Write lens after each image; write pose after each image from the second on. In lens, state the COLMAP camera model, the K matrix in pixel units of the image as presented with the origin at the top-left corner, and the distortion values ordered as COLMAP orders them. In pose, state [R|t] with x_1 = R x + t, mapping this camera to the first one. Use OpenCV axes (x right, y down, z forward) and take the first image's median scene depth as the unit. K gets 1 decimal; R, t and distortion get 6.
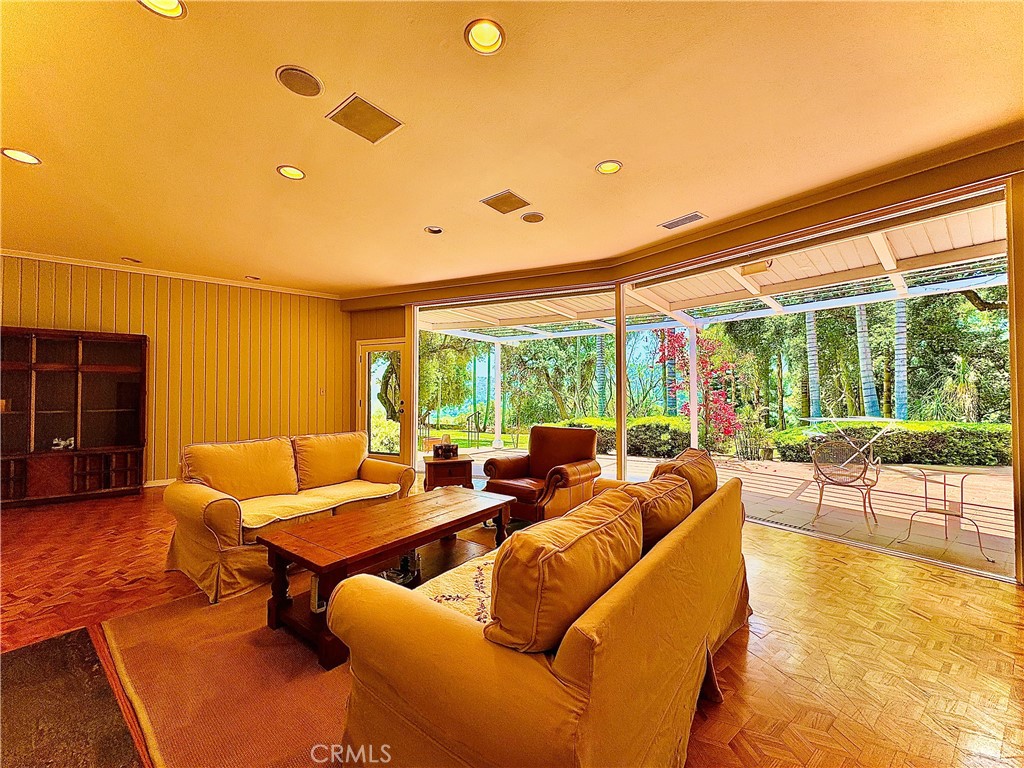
lens RADIAL K [[404.6, 0, 512.0], [0, 404.6, 384.0], [0, 0, 1]] dist [-0.008904, -0.000091]
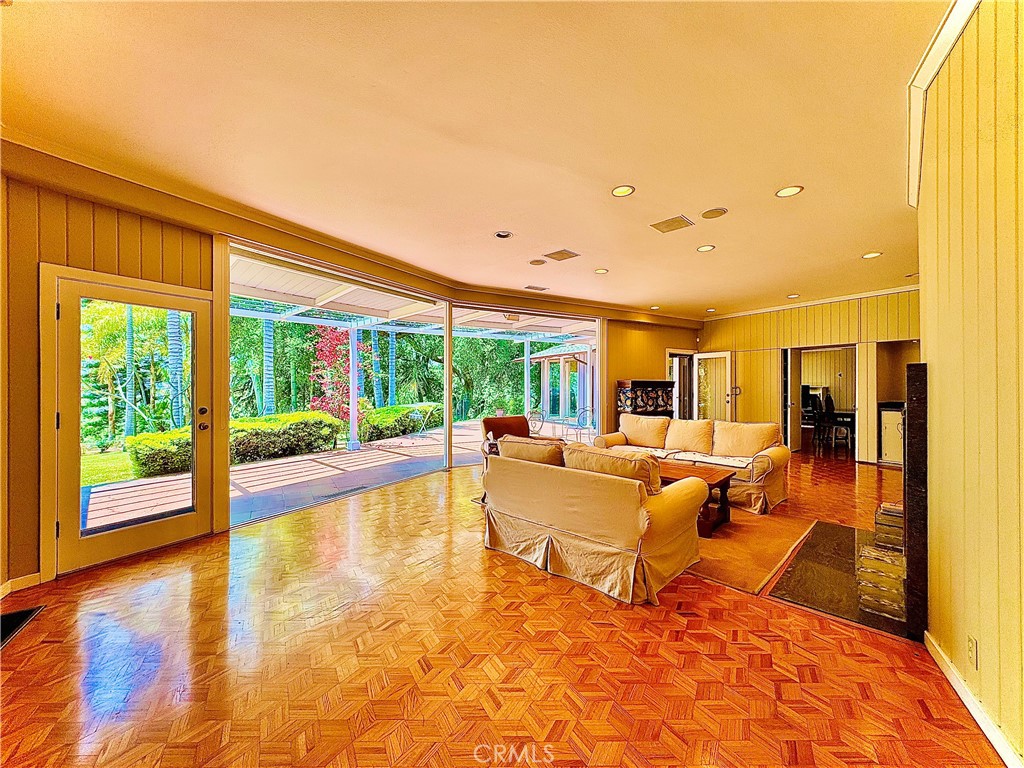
lens RADIAL K [[404.6, 0, 512.0], [0, 404.6, 384.0], [0, 0, 1]] dist [-0.008904, -0.000091]
pose [[0.112550, 0.002824, 0.993642, -0.942813], [-0.021296, 0.999773, -0.000430, 0.002221], [-0.993418, -0.021112, 0.112585, 0.658723]]
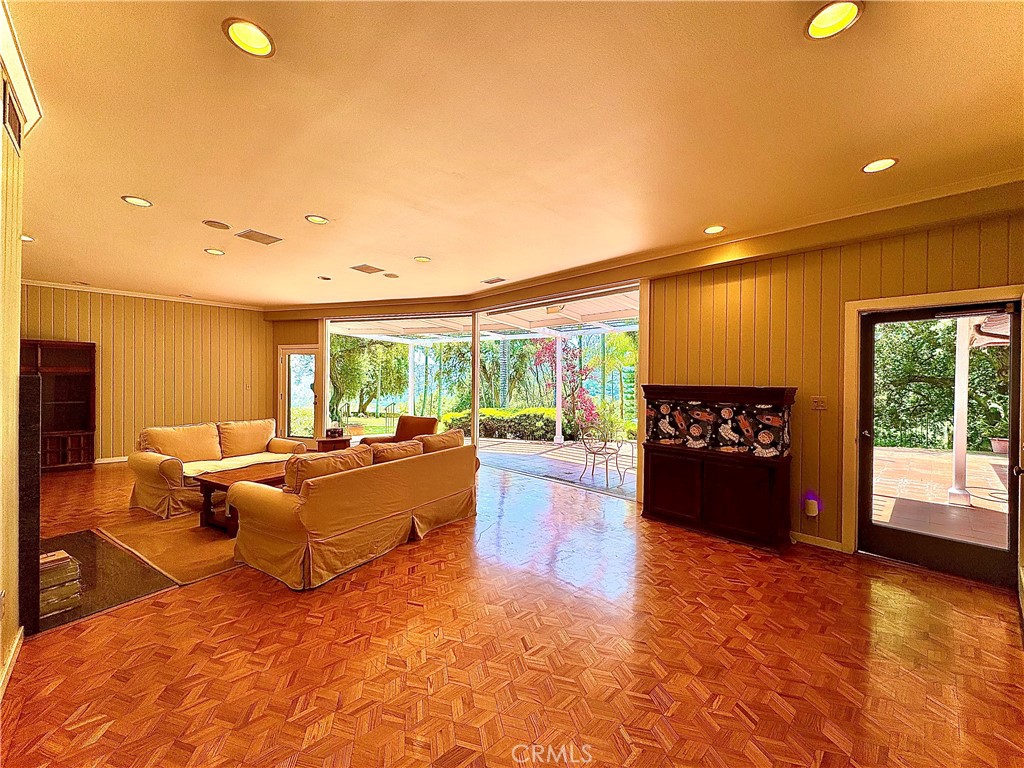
lens RADIAL K [[404.4, 0, 509.3], [0, 404.4, 385.8], [0, 0, 1]] dist [-0.000946, -0.000284]
pose [[0.994185, 0.010886, 0.107131, 0.237943], [-0.014479, 0.999356, 0.032819, -0.045762], [-0.106705, -0.034179, 0.993703, -0.387173]]
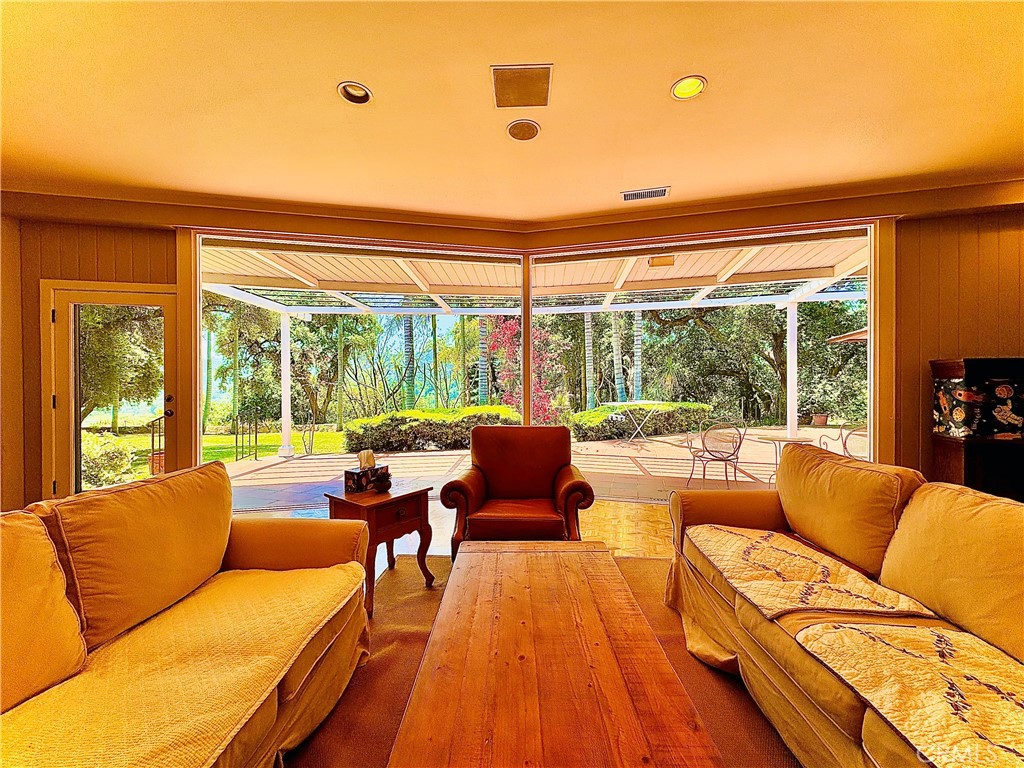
lens RADIAL K [[404.8, 0, 513.3], [0, 404.8, 381.0], [0, 0, 1]] dist [-0.011506, 0.000018]
pose [[0.802735, -0.000318, 0.596335, -0.272645], [-0.011003, 0.999822, 0.015345, 0.009645], [-0.596234, -0.018880, 0.802589, 0.315638]]
